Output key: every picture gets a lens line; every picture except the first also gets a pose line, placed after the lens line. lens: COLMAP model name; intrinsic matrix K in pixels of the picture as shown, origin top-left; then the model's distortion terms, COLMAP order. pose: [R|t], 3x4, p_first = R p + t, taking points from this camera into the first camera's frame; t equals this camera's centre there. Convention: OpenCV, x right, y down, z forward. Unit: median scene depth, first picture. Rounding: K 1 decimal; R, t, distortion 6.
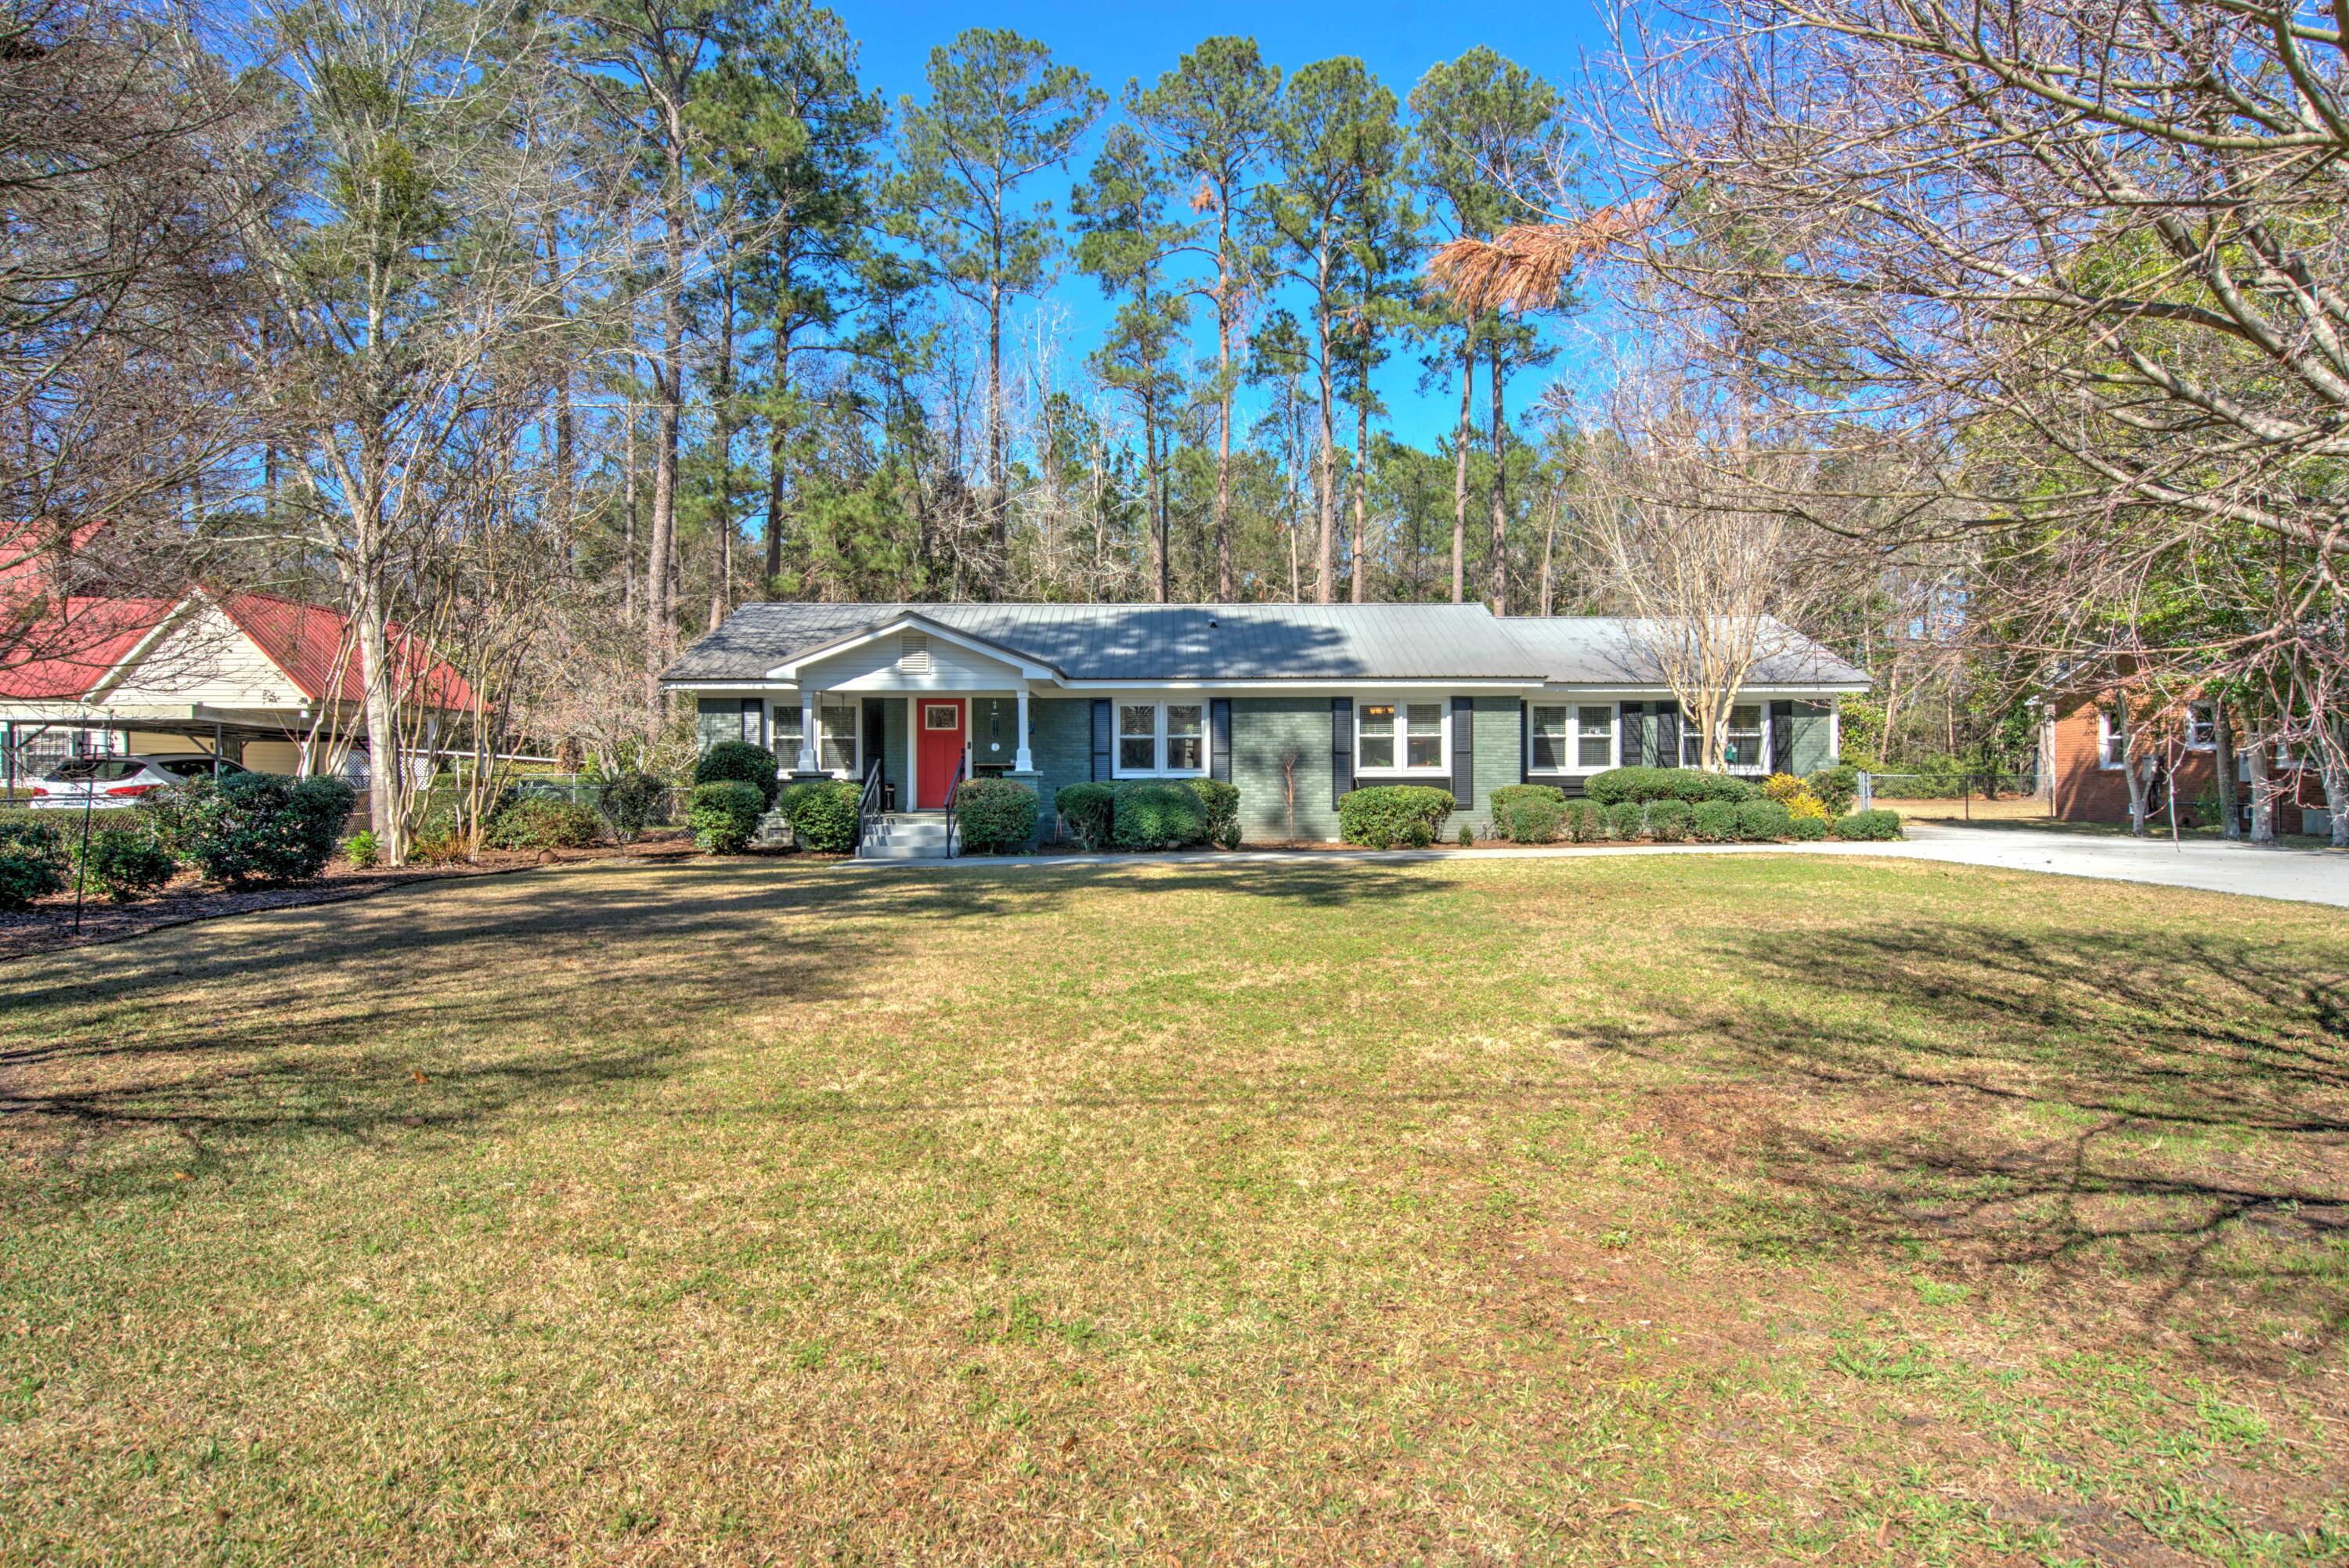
lens RADIAL K [[1286.1, 0, 1171.0], [0, 1286.1, 790.0], [0, 0, 1]] dist [0.007172, 0.000625]
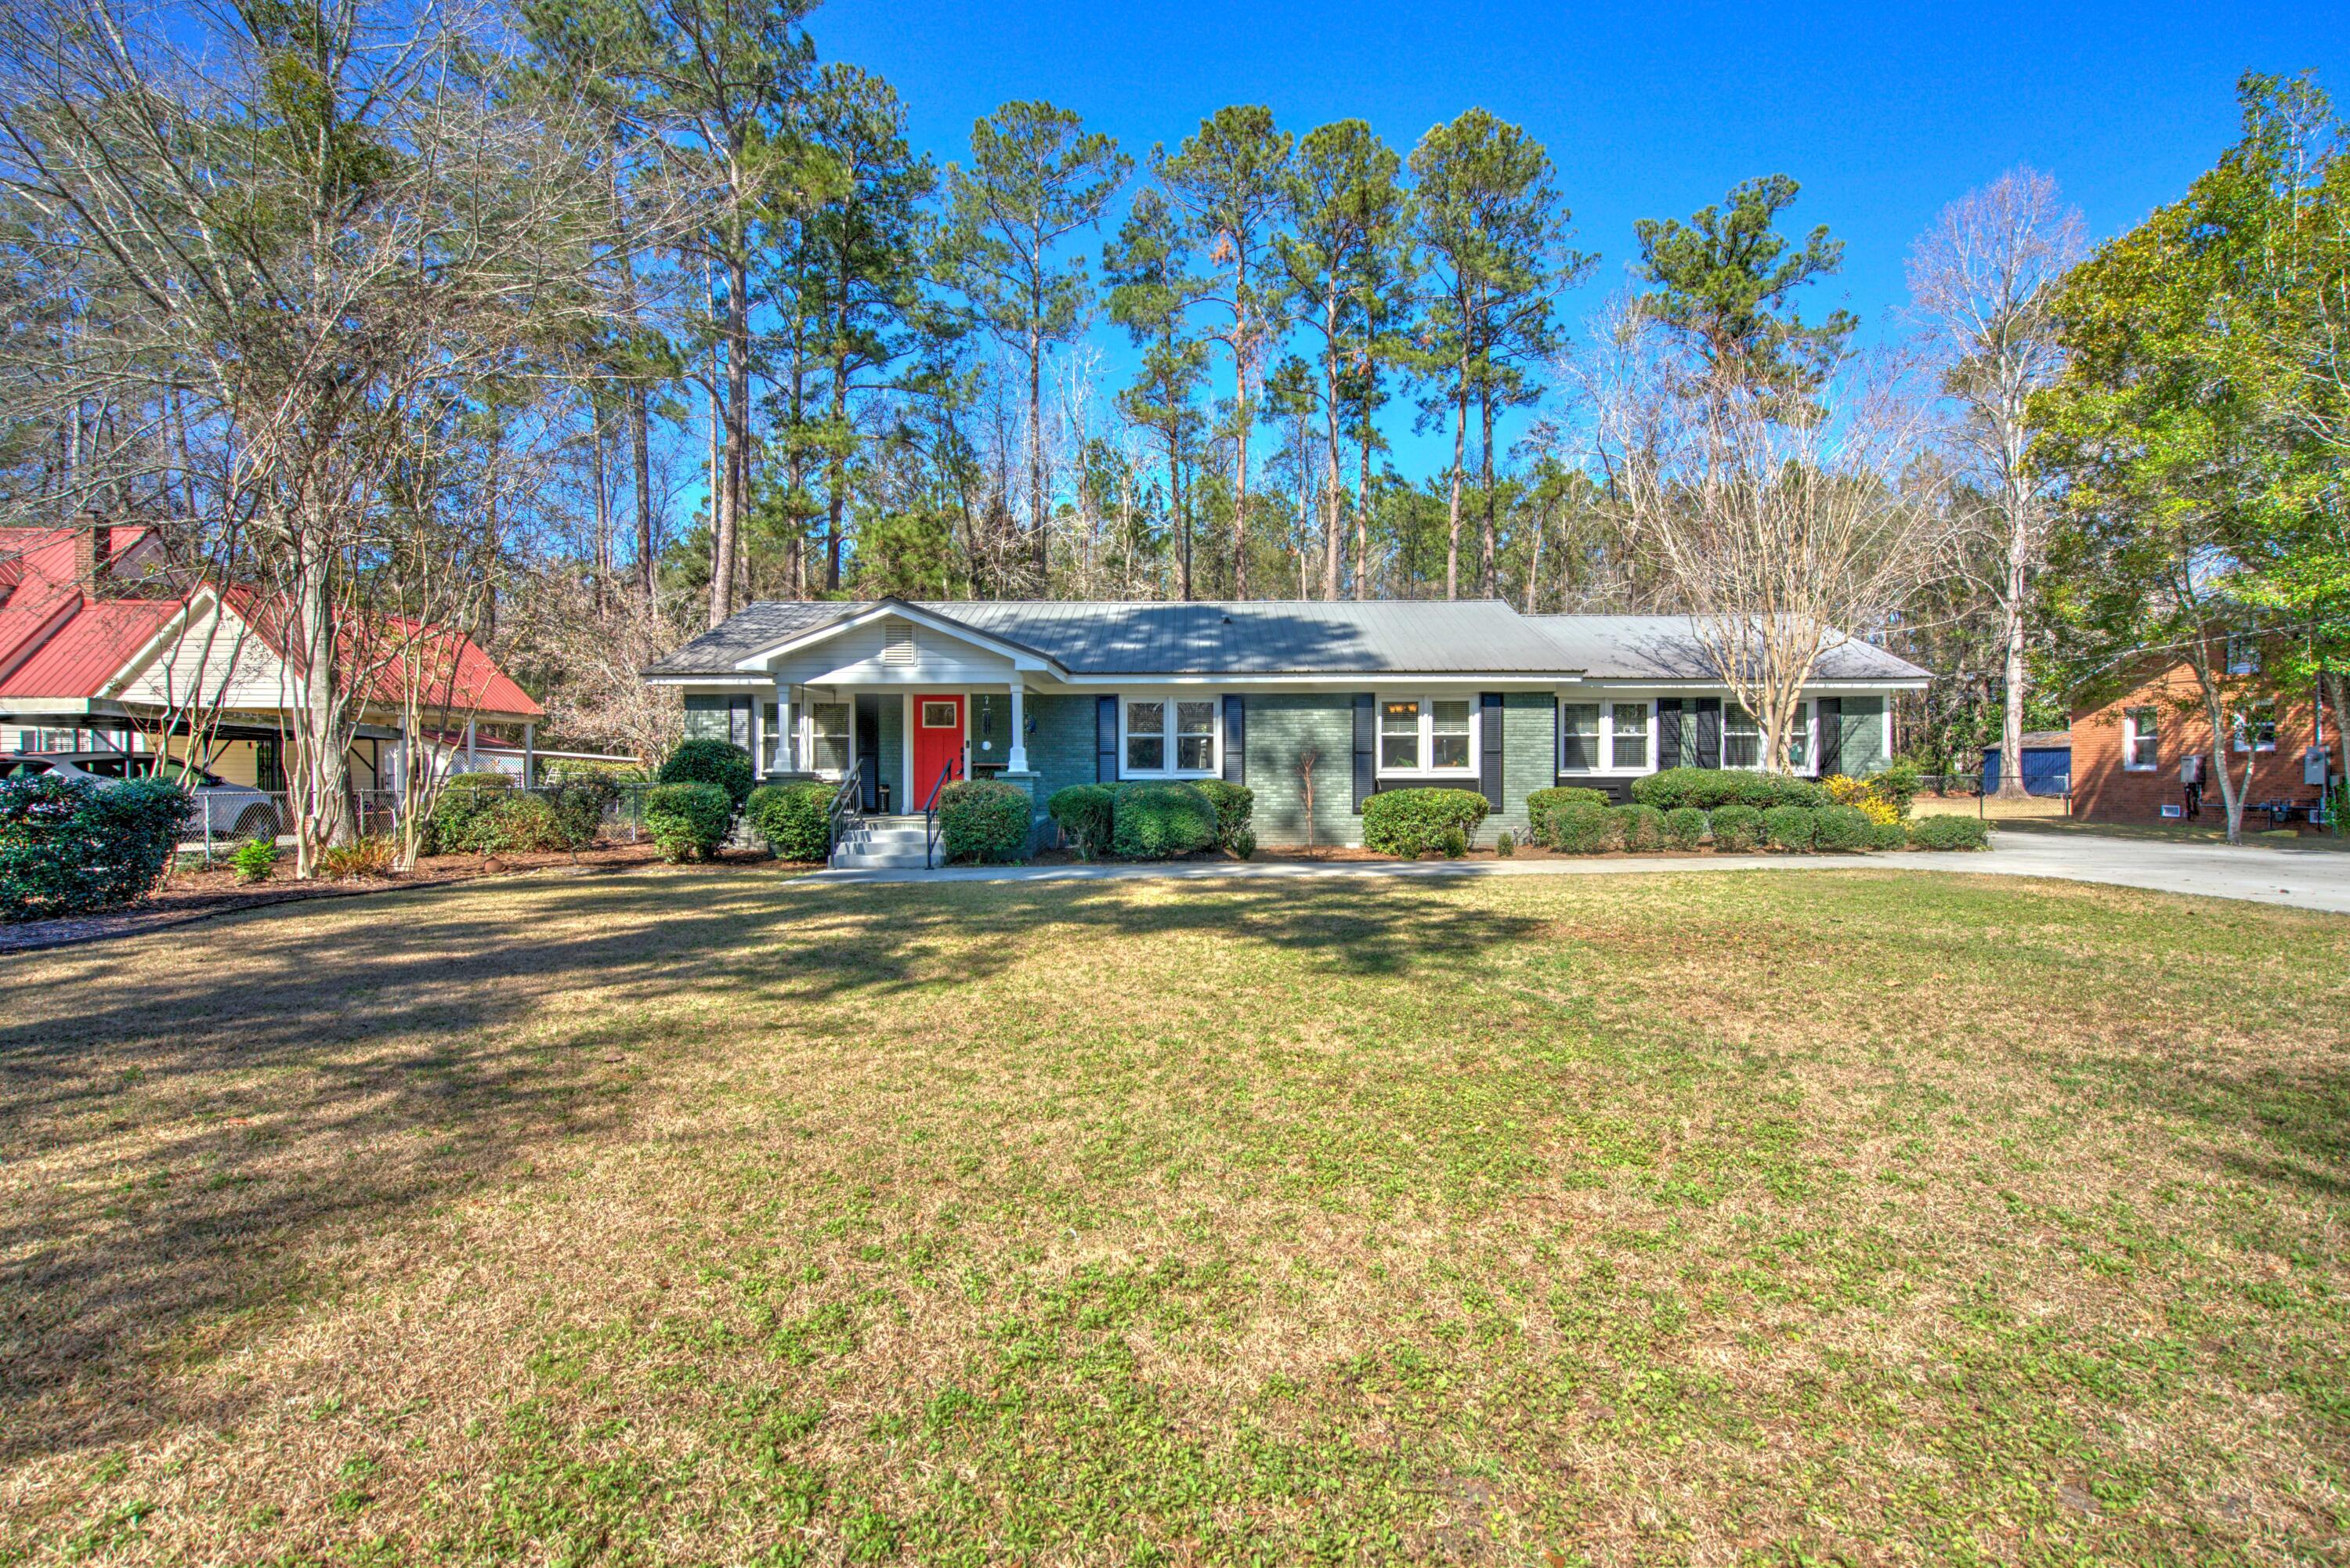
lens RADIAL K [[1067.9, 0, 1170.3], [0, 1067.9, 779.7], [0, 0, 1]] dist [-0.004282, 0.001009]
pose [[0.999657, 0.001327, -0.026138, 0.012616], [-0.001460, 0.999986, -0.005070, -0.004589], [0.026131, 0.005107, 0.999645, 0.209433]]
